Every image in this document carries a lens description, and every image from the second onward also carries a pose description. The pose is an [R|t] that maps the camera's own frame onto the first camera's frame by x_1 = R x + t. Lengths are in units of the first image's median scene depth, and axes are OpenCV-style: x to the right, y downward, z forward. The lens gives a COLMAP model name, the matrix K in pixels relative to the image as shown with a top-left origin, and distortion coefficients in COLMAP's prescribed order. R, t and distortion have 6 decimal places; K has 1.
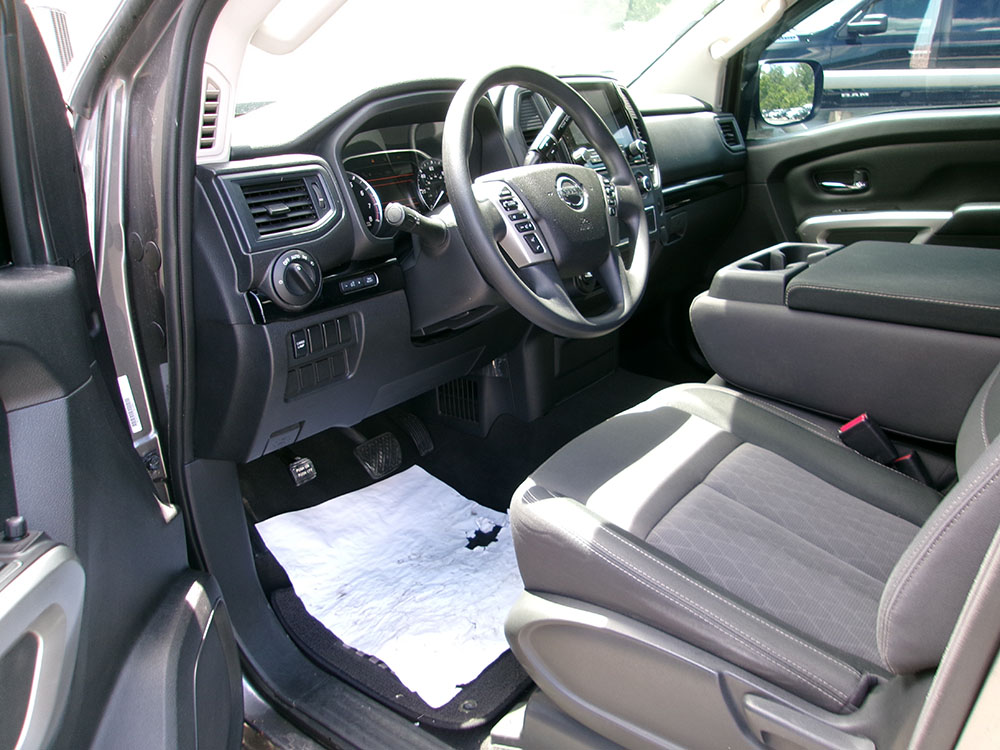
lens RADIAL K [[781.7, 0, 500.0], [0, 781.7, 375.0], [0, 0, 1]] dist [-0.034386, 0.067130]
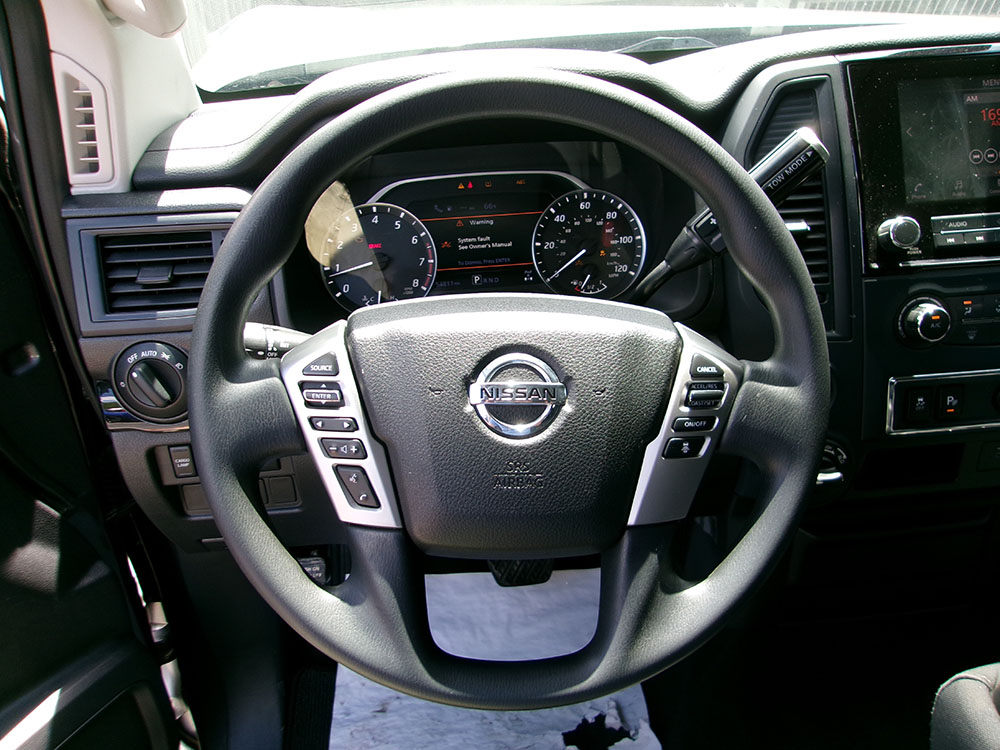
lens RADIAL K [[781.7, 0, 500.0], [0, 781.7, 375.0], [0, 0, 1]] dist [-0.034386, 0.067130]
pose [[0.702088, 0.340522, -0.625394, 0.334083], [-0.238750, 0.939983, 0.243785, -0.331740], [0.670874, -0.021846, 0.741250, 0.636769]]
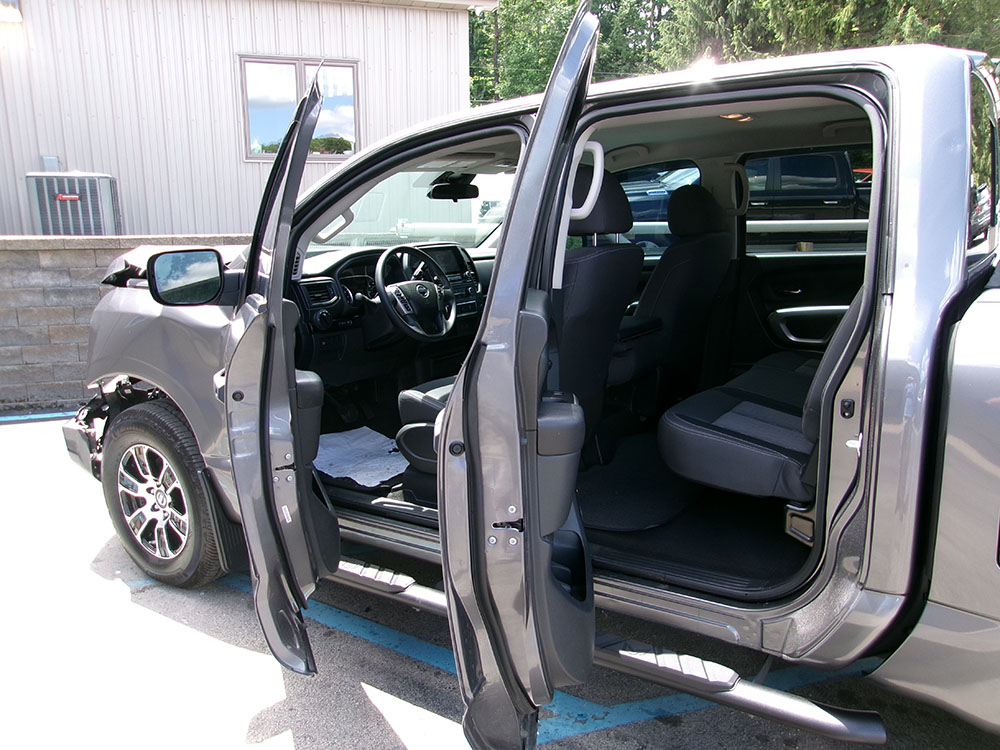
lens RADIAL K [[781.7, 0, 500.0], [0, 781.7, 375.0], [0, 0, 1]] dist [-0.034386, 0.067130]
pose [[0.998272, -0.002571, 0.058712, 0.196416], [0.011475, 0.988339, -0.151839, 0.474986], [-0.057637, 0.152250, 0.986660, -1.665219]]
